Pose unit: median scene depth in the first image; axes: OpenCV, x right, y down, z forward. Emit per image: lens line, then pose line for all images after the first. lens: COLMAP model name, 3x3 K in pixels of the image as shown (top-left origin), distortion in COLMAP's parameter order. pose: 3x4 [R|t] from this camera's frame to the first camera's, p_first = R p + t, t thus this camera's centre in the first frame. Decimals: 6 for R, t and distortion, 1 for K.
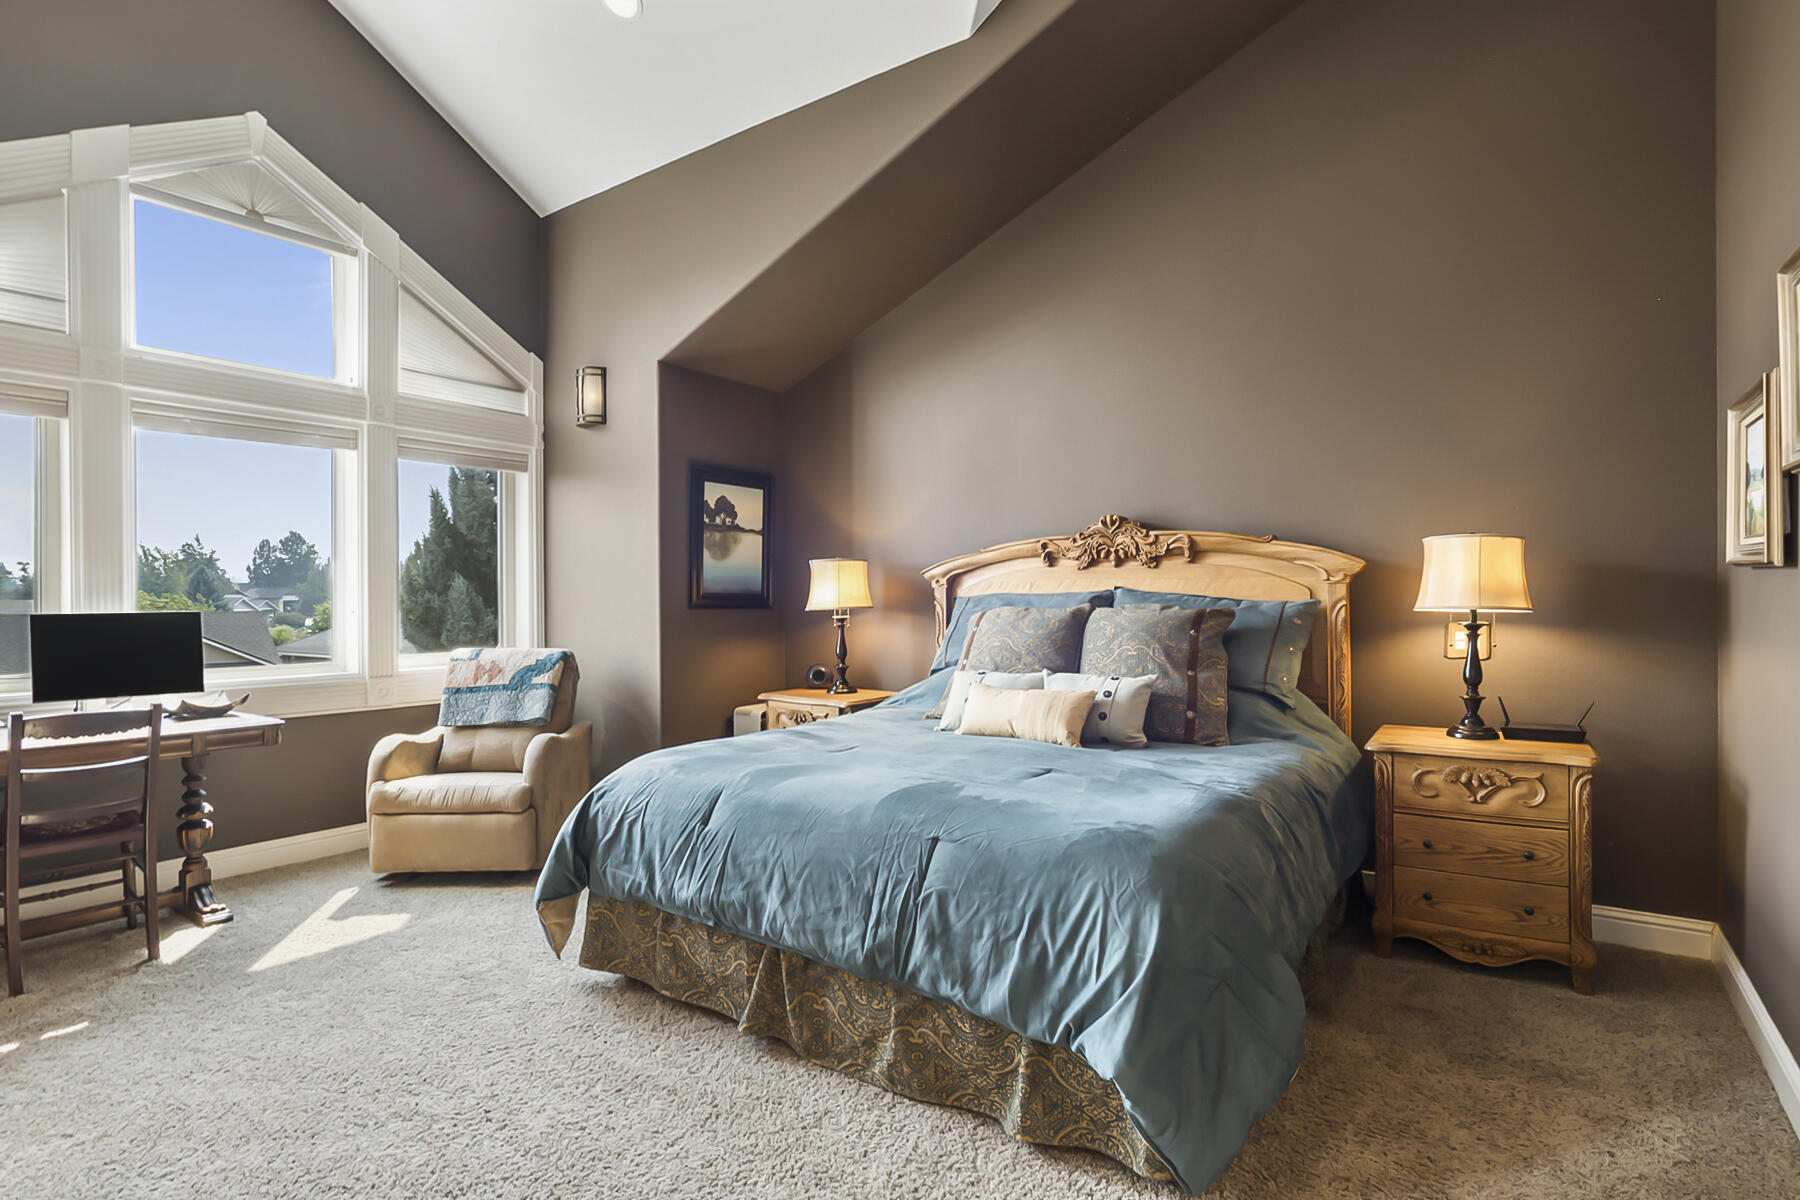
lens RADIAL K [[910.5, 0, 895.9], [0, 910.5, 600.7], [0, 0, 1]] dist [-0.021809, 0.012625]
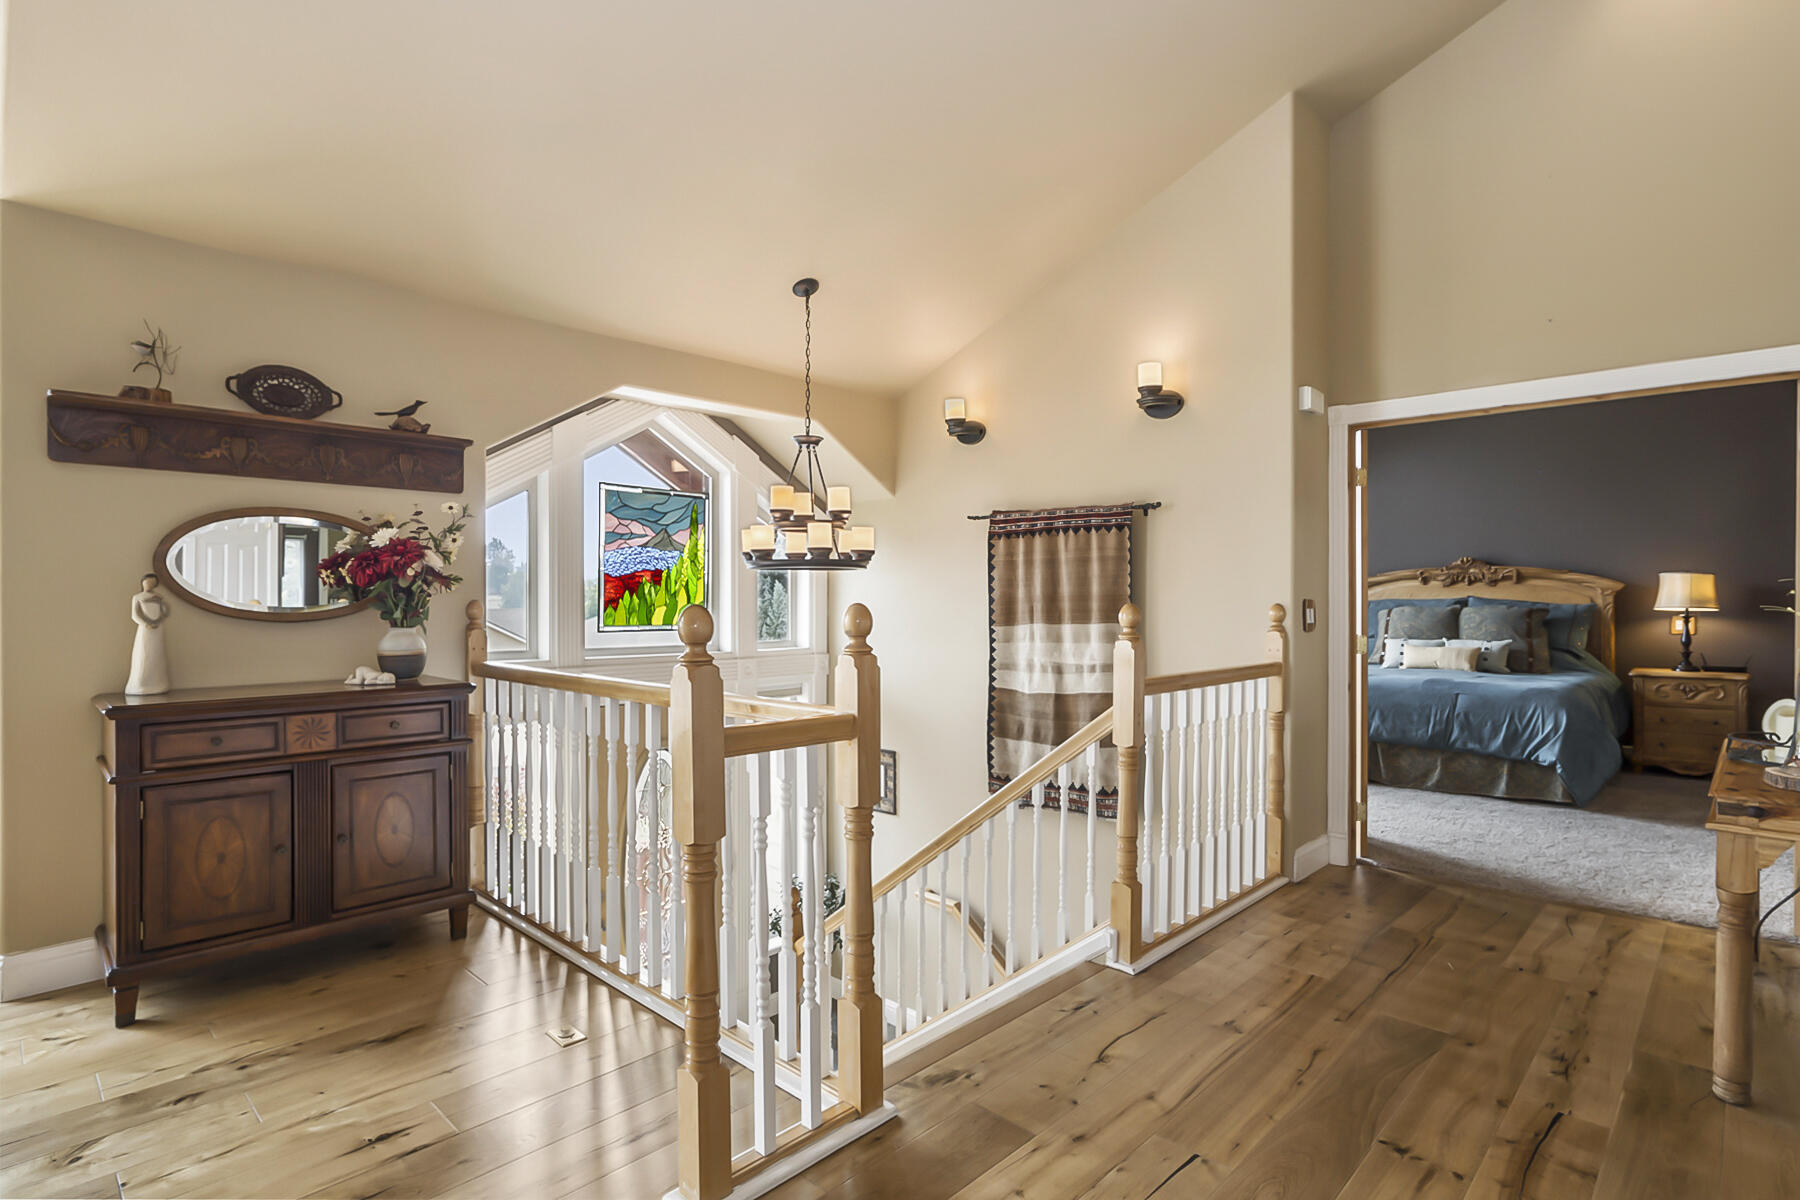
lens RADIAL K [[910.5, 0, 895.9], [0, 910.5, 600.7], [0, 0, 1]] dist [-0.021809, 0.012625]
pose [[0.989320, 0.008714, -0.145496, -0.817574], [-0.009174, 0.999955, -0.002490, 0.011944], [0.145468, 0.003798, 0.989356, -1.252628]]
